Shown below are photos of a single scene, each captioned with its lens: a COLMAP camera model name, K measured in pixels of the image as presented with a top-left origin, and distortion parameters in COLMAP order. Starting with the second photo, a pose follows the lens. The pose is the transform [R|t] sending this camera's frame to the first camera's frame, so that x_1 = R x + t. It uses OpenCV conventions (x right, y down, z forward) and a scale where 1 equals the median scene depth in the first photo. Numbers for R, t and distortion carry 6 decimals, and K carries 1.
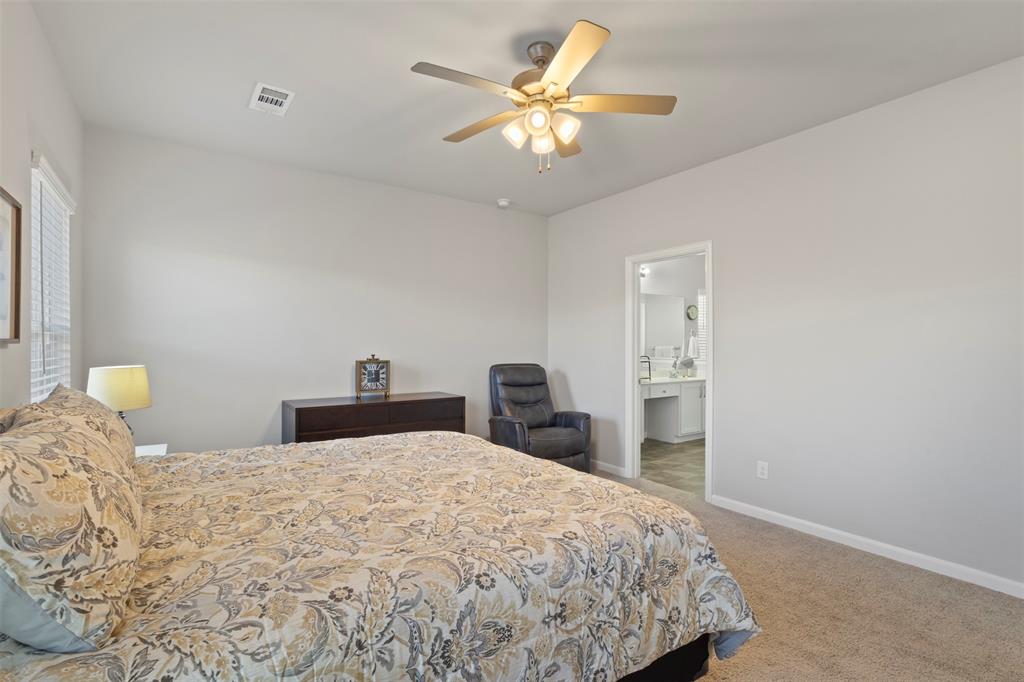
lens RADIAL K [[470.1, 0, 510.7], [0, 470.1, 345.3], [0, 0, 1]] dist [0.000427, -0.000109]
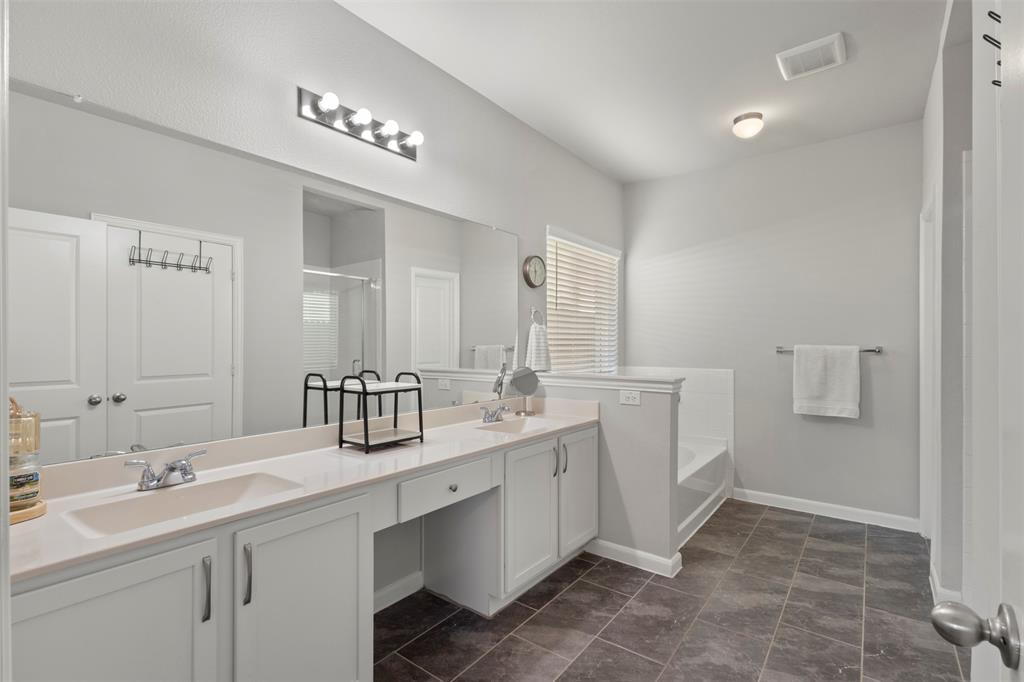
lens RADIAL K [[470.1, 0, 508.3], [0, 470.1, 342.1], [0, 0, 1]] dist [0.000427, -0.000109]
pose [[0.951722, -0.002421, 0.306952, 0.220570], [0.004508, 0.999971, -0.006092, 0.002256], [-0.306929, 0.007182, 0.951705, 0.571498]]
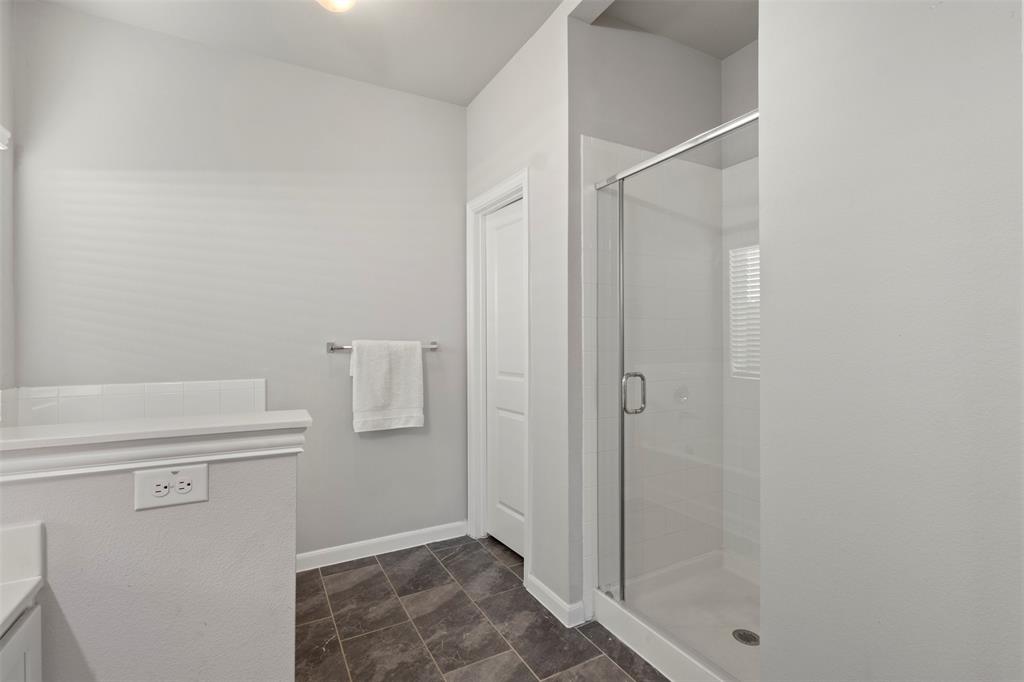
lens RADIAL K [[470.1, 0, 515.6], [0, 470.1, 342.0], [0, 0, 1]] dist [0.000427, -0.000109]
pose [[0.099756, -0.006724, 0.994989, 0.294685], [0.006660, 0.999959, 0.006089, 0.003247], [-0.994990, 0.006019, 0.099797, 0.763039]]
